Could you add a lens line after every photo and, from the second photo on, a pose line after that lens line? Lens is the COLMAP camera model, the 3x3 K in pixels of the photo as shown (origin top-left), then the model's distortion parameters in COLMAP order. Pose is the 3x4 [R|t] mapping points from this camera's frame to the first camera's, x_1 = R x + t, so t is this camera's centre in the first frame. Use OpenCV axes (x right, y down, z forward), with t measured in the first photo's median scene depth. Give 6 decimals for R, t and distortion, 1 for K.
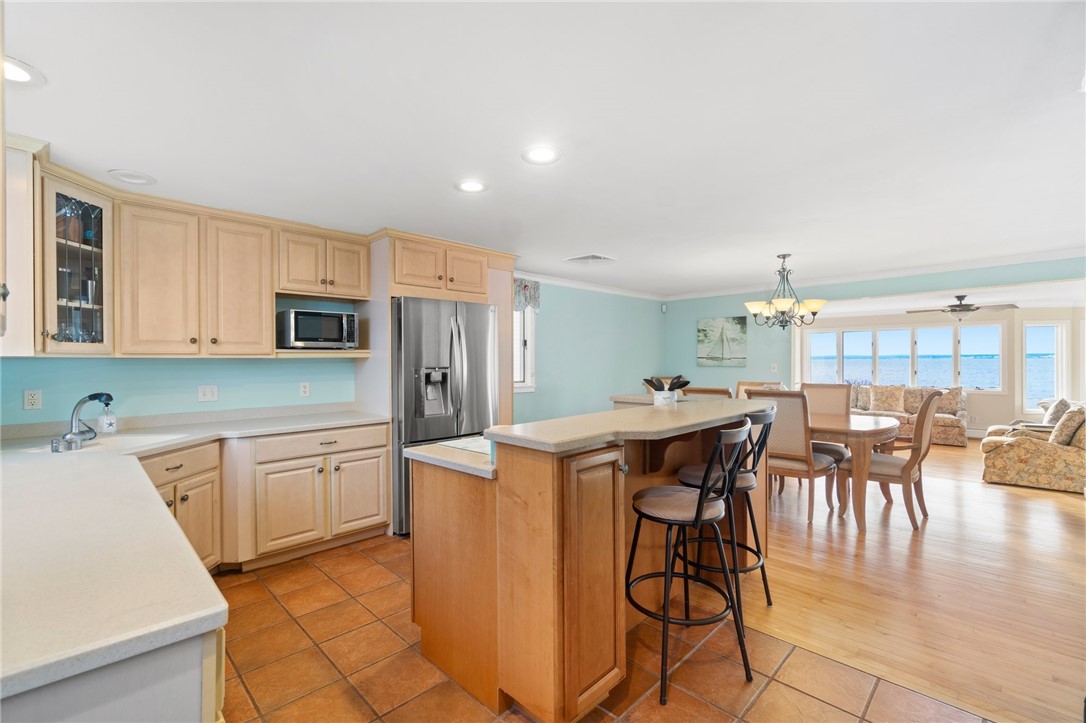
lens RADIAL K [[471.4, 0, 543.0], [0, 471.4, 361.5], [0, 0, 1]] dist [0.002826, 0.000253]
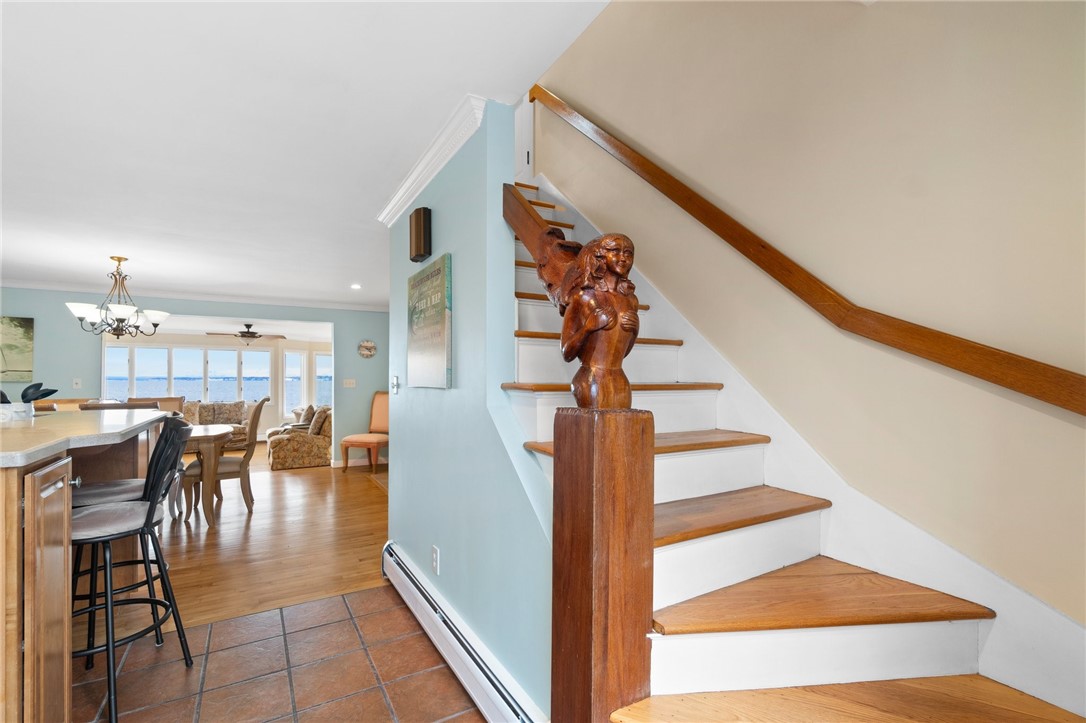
lens RADIAL K [[474.5, 0, 531.3], [0, 474.5, 365.2], [0, 0, 1]] dist [-0.000708, -0.000235]
pose [[0.246103, 0.034943, 0.968614, -0.158632], [0.003765, 0.999308, -0.037007, 0.018378], [-0.969236, 0.012754, 0.245801, -0.001670]]
